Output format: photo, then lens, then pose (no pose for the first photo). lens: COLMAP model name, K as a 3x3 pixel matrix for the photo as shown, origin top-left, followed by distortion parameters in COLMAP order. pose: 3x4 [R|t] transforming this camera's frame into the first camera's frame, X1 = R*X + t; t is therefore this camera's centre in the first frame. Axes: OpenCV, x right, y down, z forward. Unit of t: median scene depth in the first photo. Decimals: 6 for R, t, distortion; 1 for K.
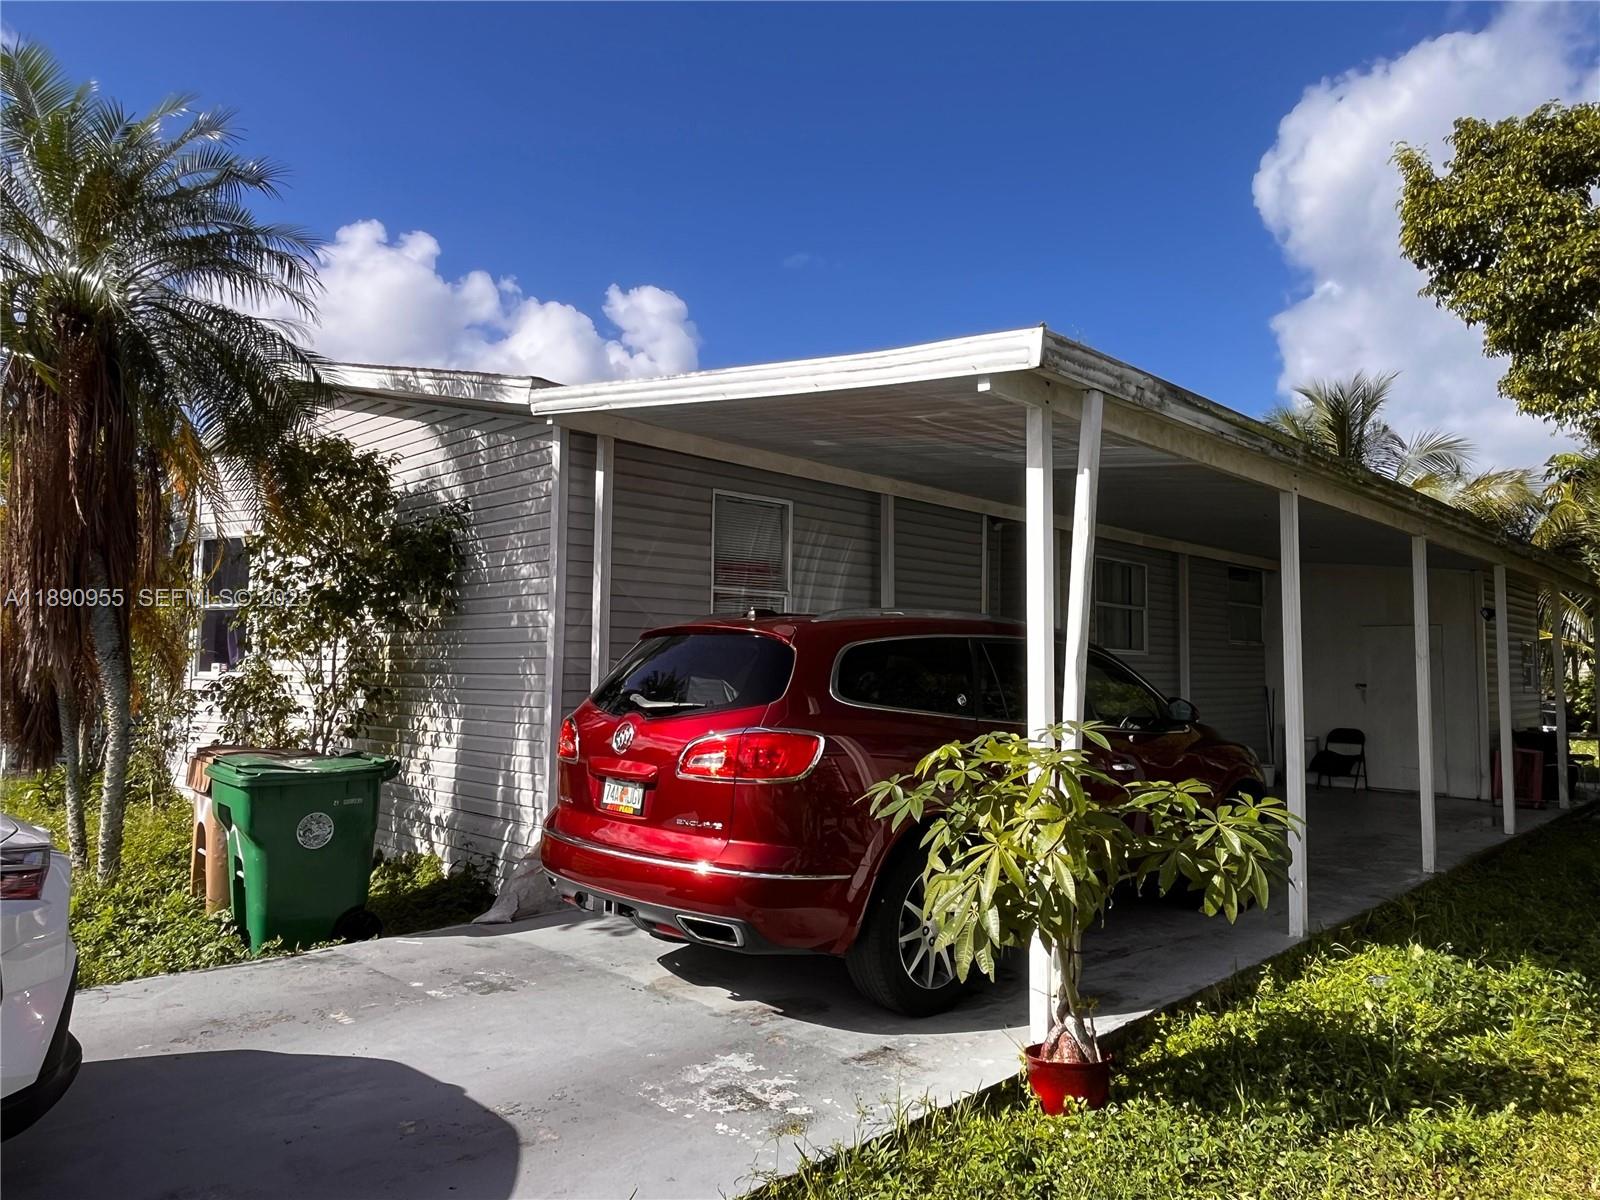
lens RADIAL K [[1074.6, 0, 792.5], [0, 1074.6, 582.6], [0, 0, 1]] dist [-0.000252, -0.001966]
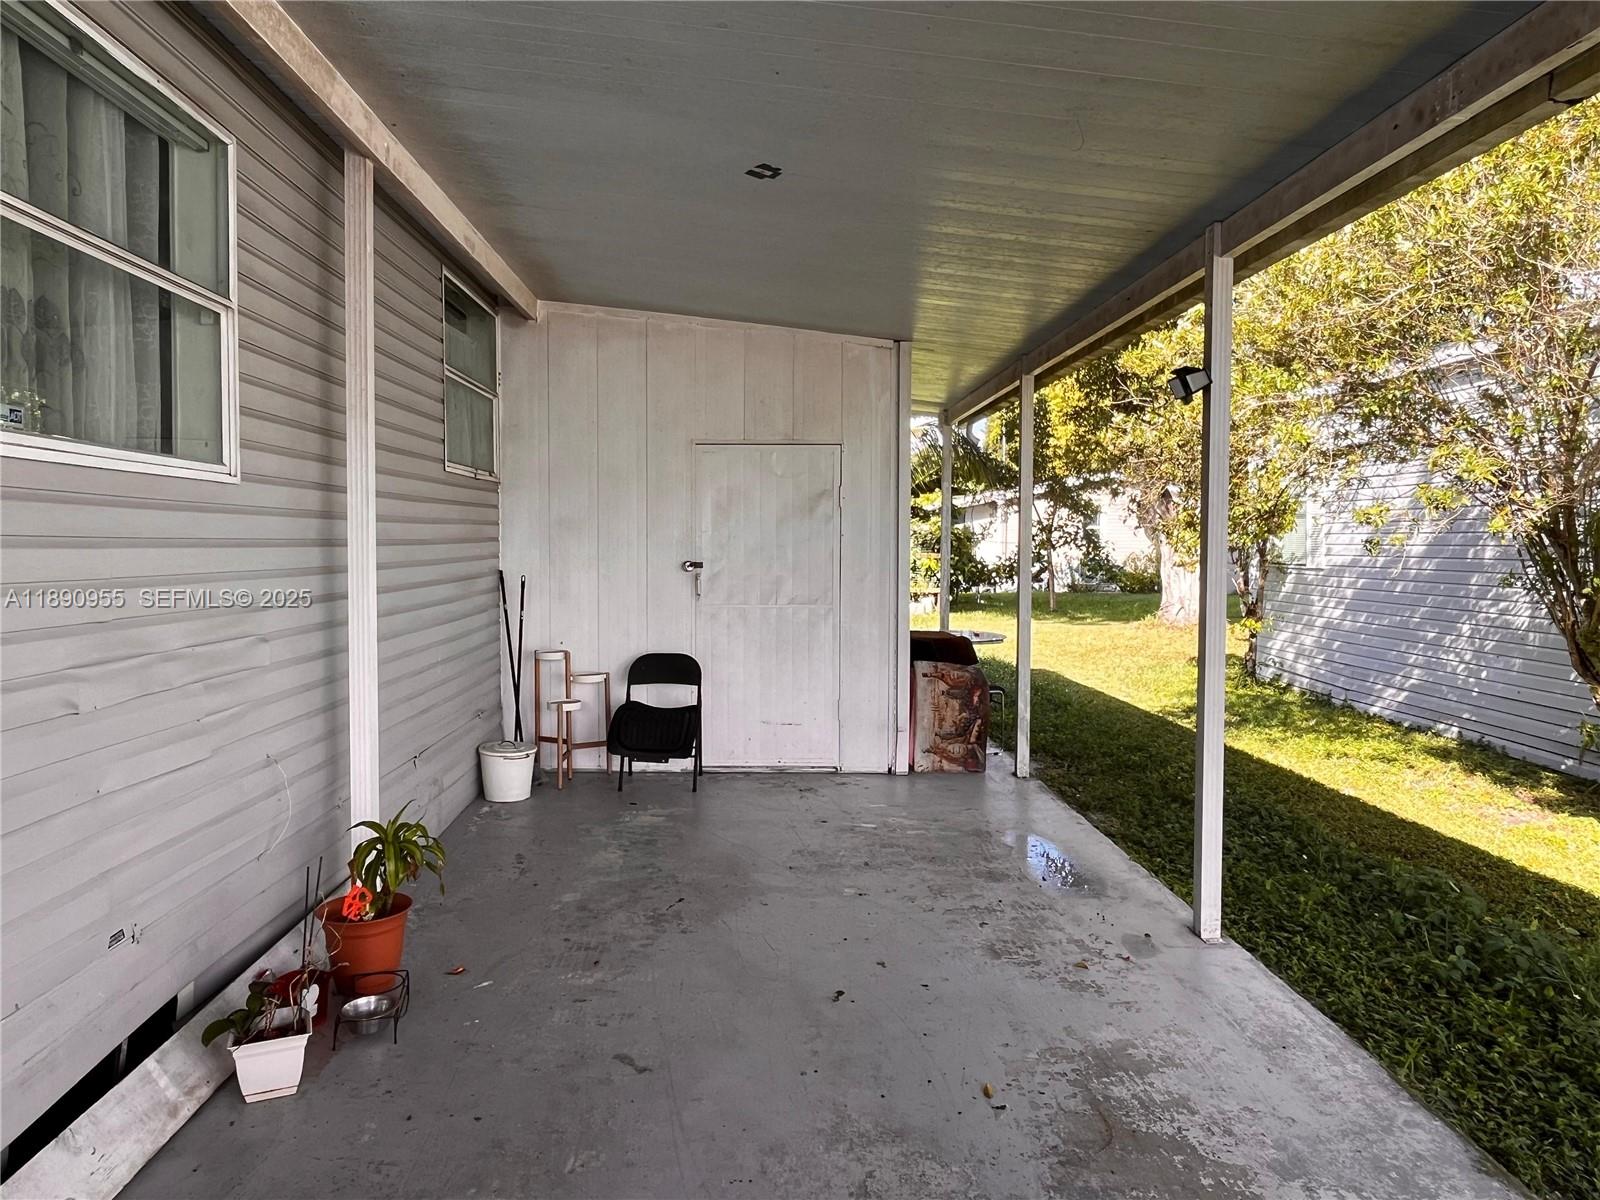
lens RADIAL K [[1074.6, 0, 792.5], [0, 1074.6, 582.6], [0, 0, 1]] dist [-0.000252, -0.001966]
pose [[0.688489, -0.036974, 0.724303, 0.215687], [-0.053626, 0.993370, 0.101684, 0.054242], [-0.723261, -0.108850, 0.681942, 0.669068]]
